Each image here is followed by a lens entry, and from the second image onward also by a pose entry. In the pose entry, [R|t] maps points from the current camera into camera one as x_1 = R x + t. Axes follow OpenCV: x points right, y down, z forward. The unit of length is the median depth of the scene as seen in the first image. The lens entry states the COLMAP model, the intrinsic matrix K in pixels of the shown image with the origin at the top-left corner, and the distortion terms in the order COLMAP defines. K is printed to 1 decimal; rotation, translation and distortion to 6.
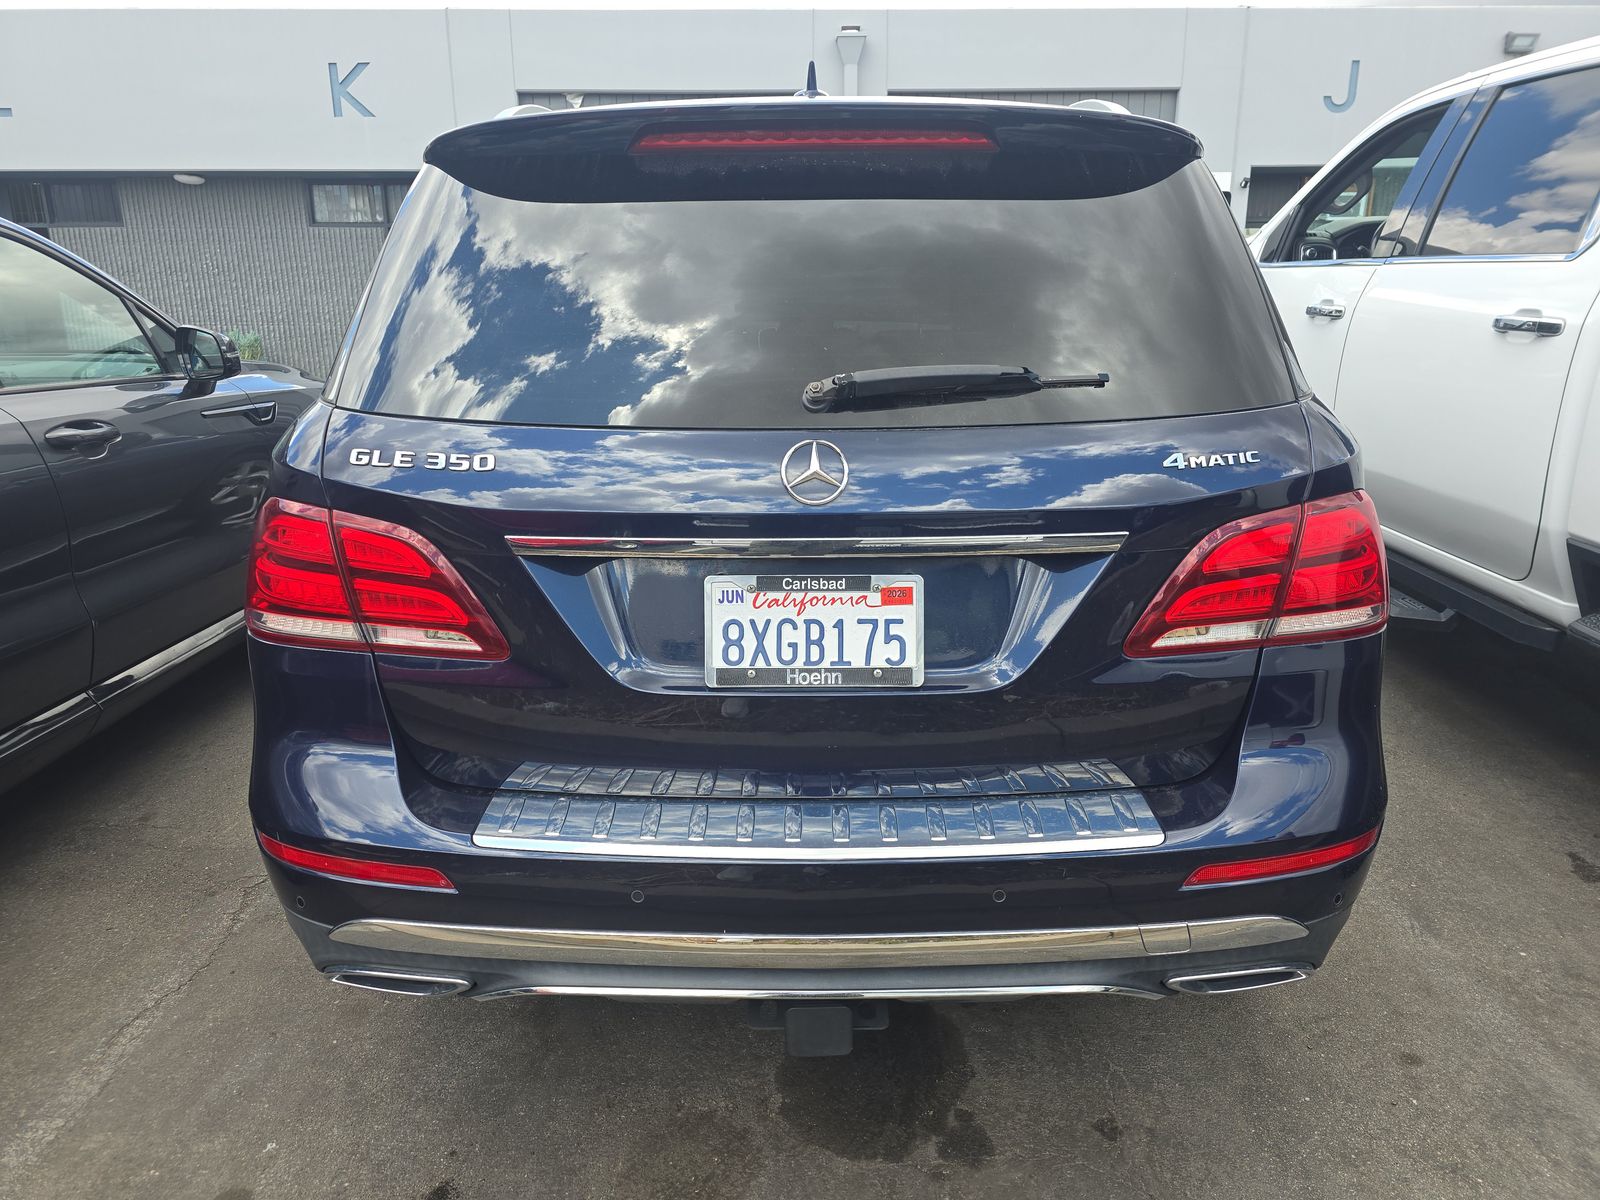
lens RADIAL K [[1064.8, 0, 800.8], [0, 1064.8, 600.8], [0, 0, 1]] dist [0.011915, -0.002183]
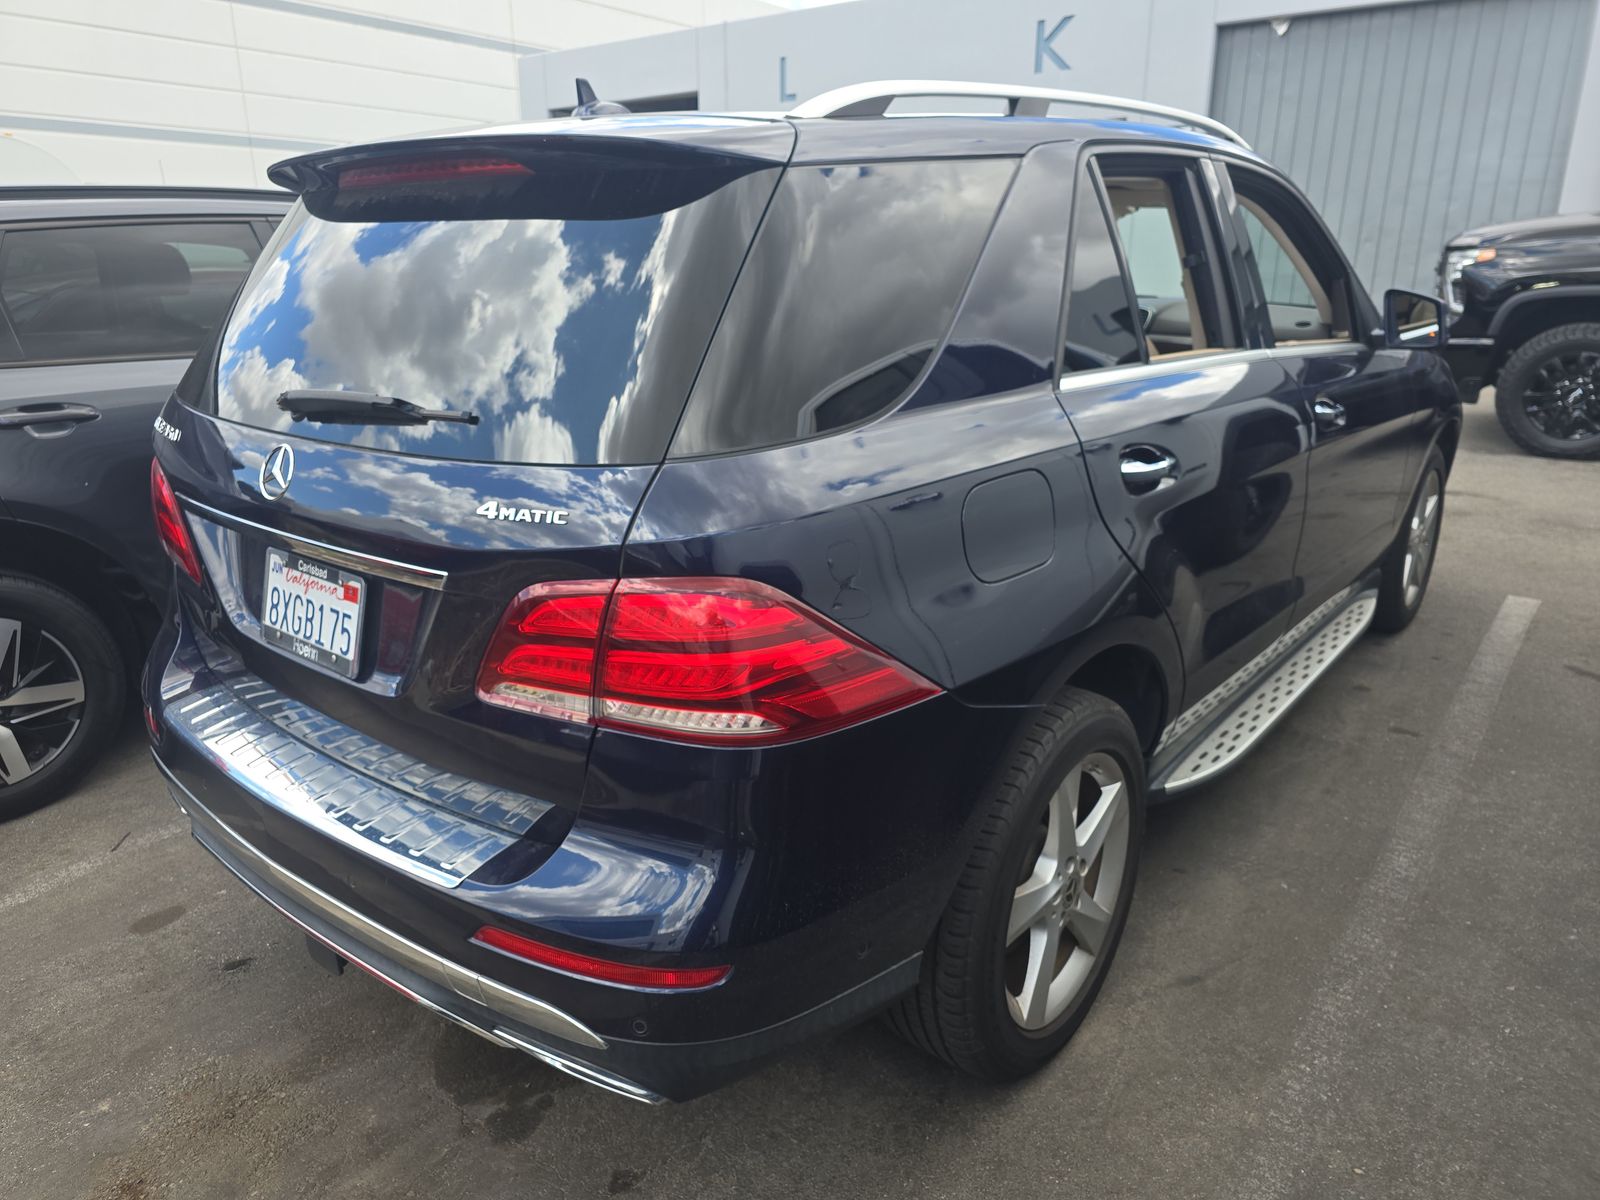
lens RADIAL K [[1064.8, 0, 800.3], [0, 1064.8, 597.6], [0, 0, 1]] dist [0.011915, -0.002183]
pose [[0.785035, 0.192133, -0.588901, 1.112045], [-0.164652, 0.981205, 0.100635, -0.189645], [0.597168, 0.017962, 0.801915, 0.387165]]
